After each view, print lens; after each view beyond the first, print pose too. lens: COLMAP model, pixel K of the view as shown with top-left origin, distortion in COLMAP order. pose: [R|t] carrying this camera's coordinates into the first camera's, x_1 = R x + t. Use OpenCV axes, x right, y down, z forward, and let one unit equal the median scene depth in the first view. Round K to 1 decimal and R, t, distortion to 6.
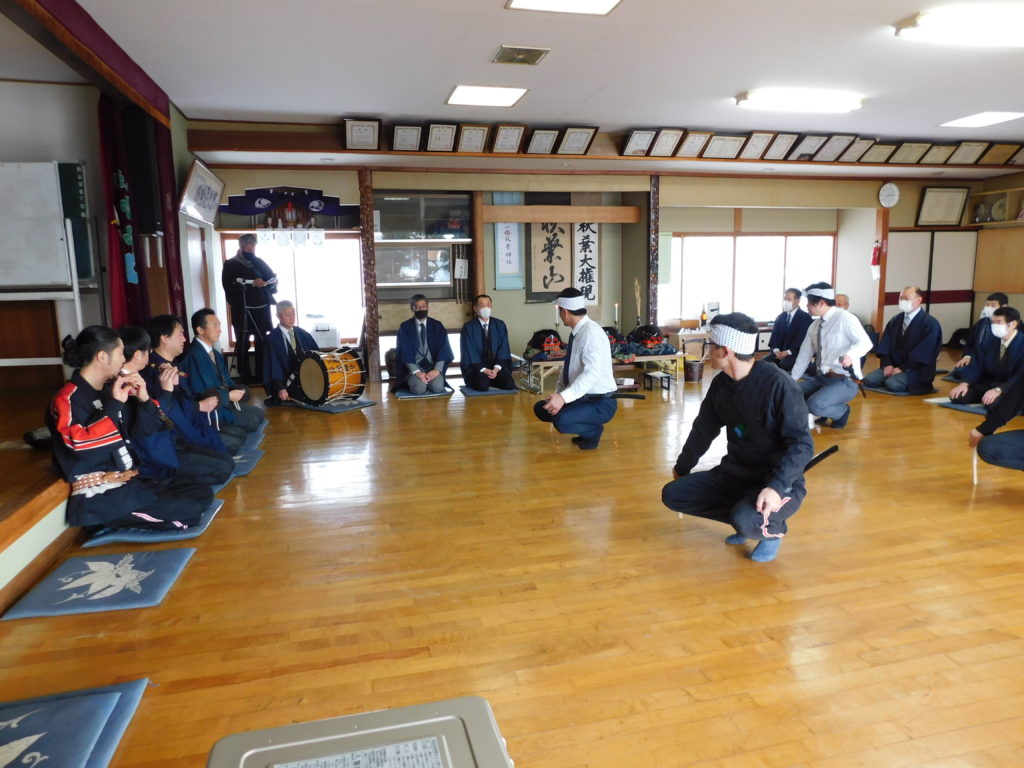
lens RADIAL K [[673.6, 0, 515.7], [0, 673.6, 383.8], [0, 0, 1]] dist [-0.050484, 0.033159]
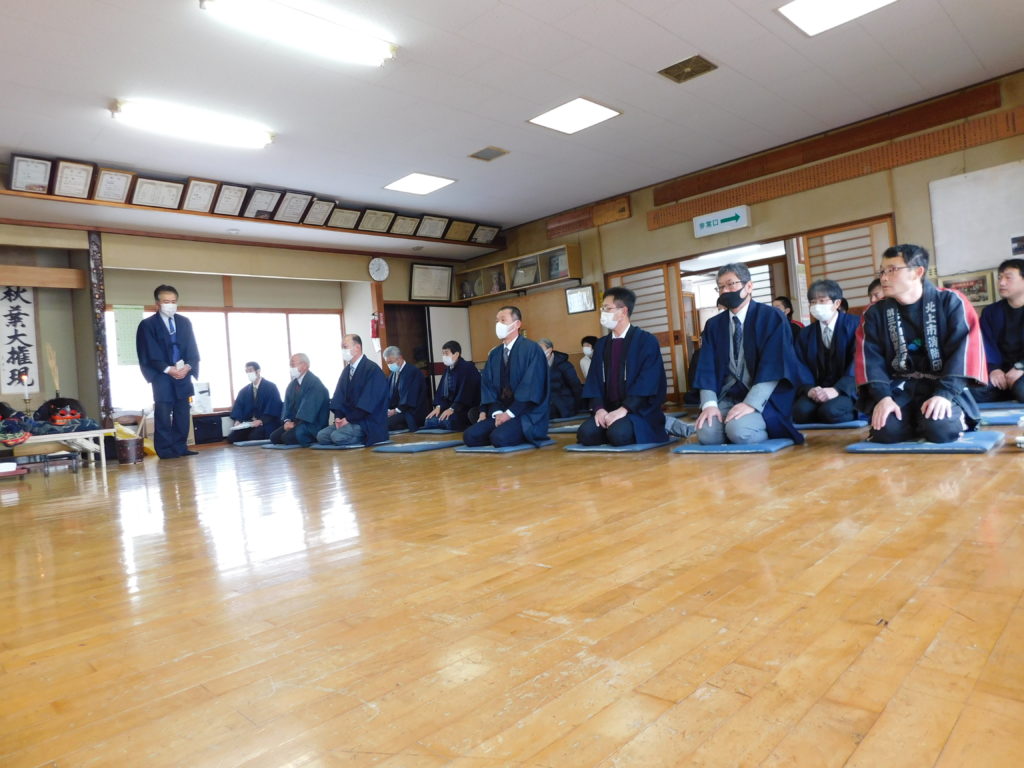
lens RADIAL K [[673.6, 0, 512.7], [0, 673.6, 379.4], [0, 0, 1]] dist [-0.050484, 0.033159]
pose [[0.854962, -0.044240, 0.516801, 0.205899], [0.144350, 0.977289, -0.155145, 0.072788], [-0.498200, 0.207244, 0.841931, 0.067460]]
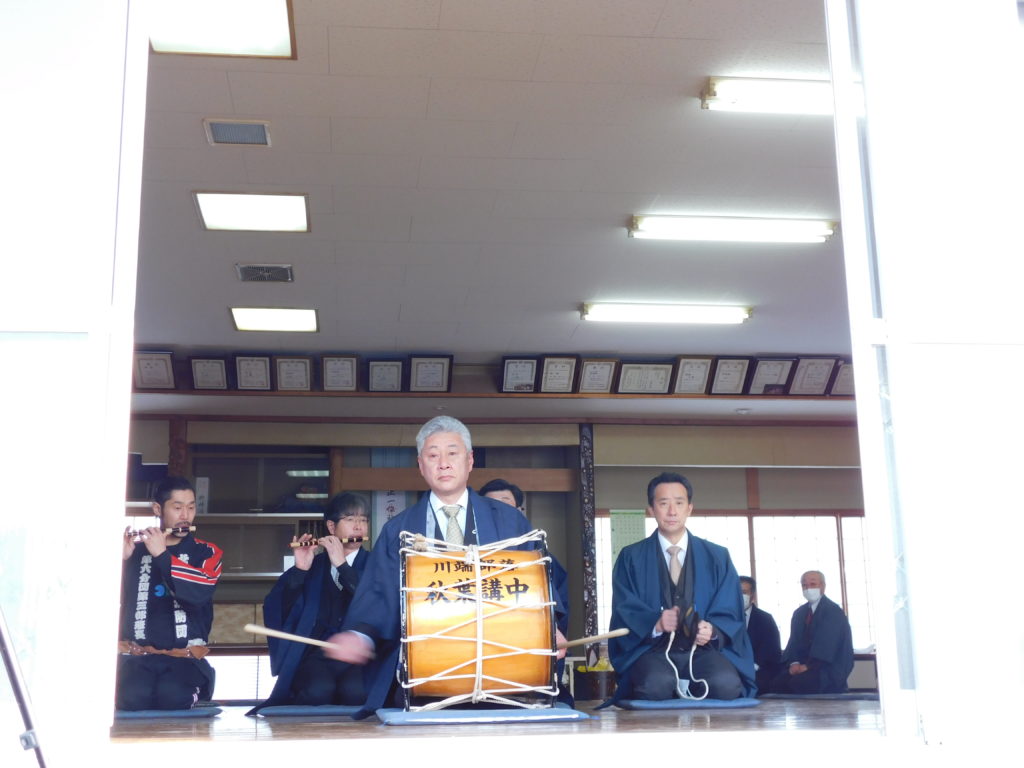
lens RADIAL K [[1351.5, 0, 502.0], [0, 1351.5, 385.3], [0, 0, 1]] dist [0.076705, 0.000000]
pose [[0.990058, -0.024698, -0.138478, 0.300671], [-0.029159, 0.927044, -0.373817, 0.179071], [0.137608, 0.374138, 0.917107, -0.323661]]
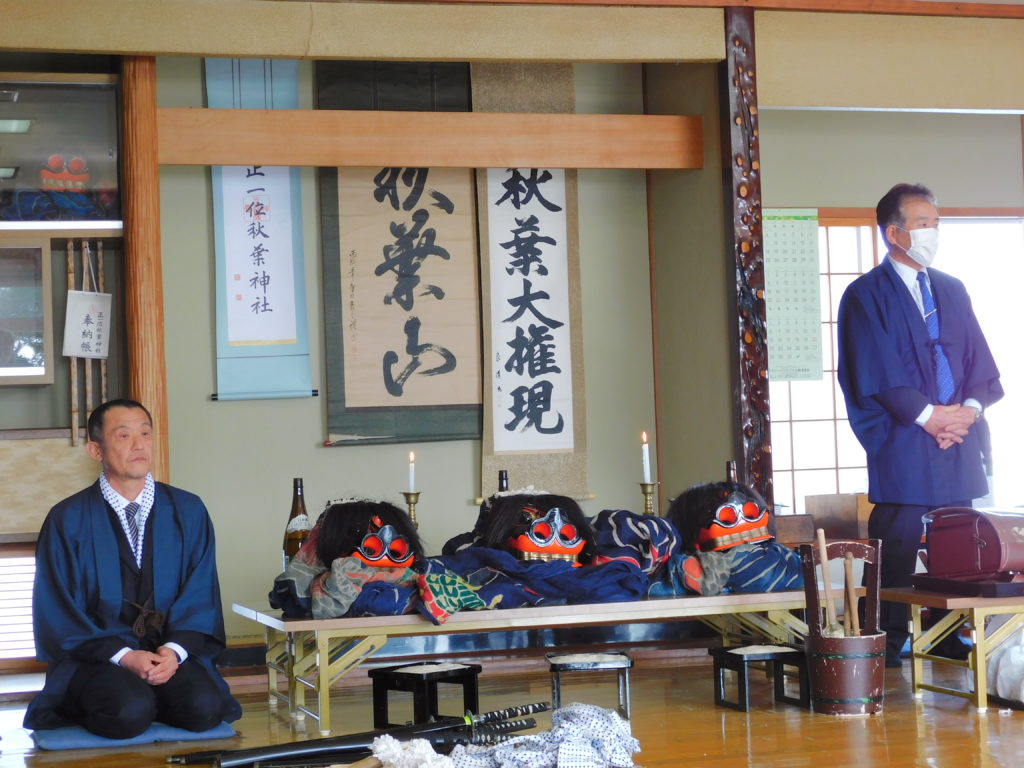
lens RADIAL K [[2000.3, 0, 517.3], [0, 2000.3, 386.5], [0, 0, 1]] dist [0.028062, 0.000000]
pose [[0.999096, -0.014182, 0.040074, 0.065874], [0.021678, 0.980893, -0.193339, 0.024979], [-0.036567, 0.194033, 0.980313, 0.147295]]
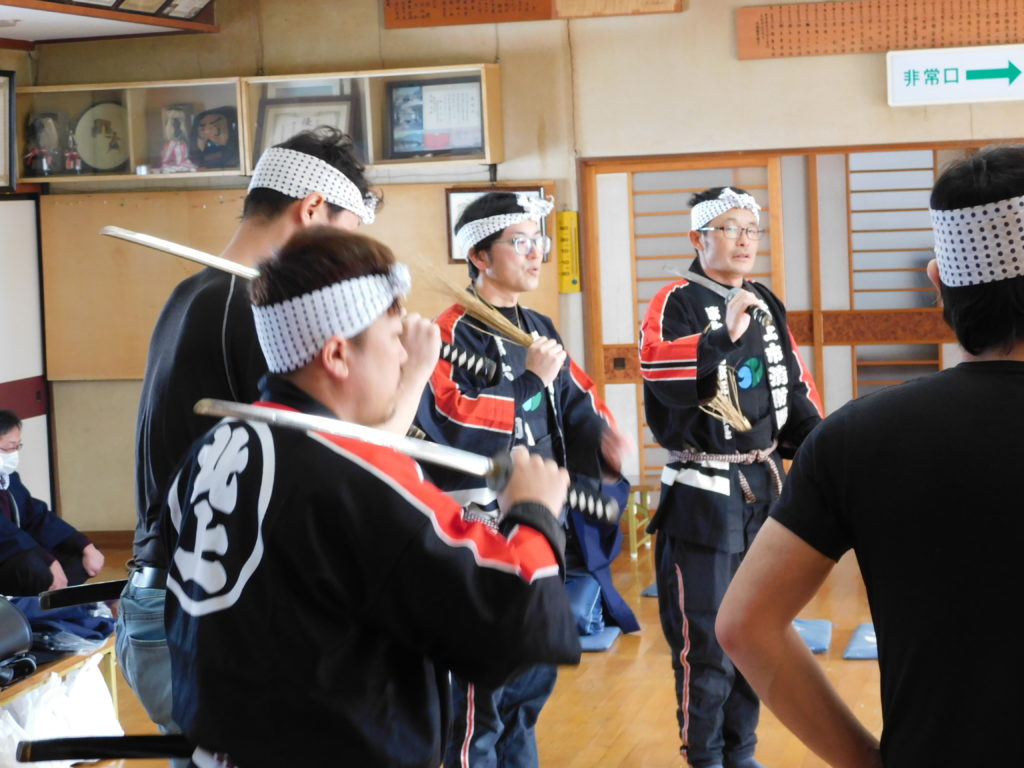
lens RADIAL K [[2432.8, 0, 509.6], [0, 2432.8, 382.0], [0, 0, 1]] dist [0.034779, 0.000000]
pose [[0.471405, -0.062331, 0.879711, -0.283798], [0.170331, 0.985153, -0.021472, -0.082904], [-0.865312, 0.159964, 0.475023, 0.263124]]
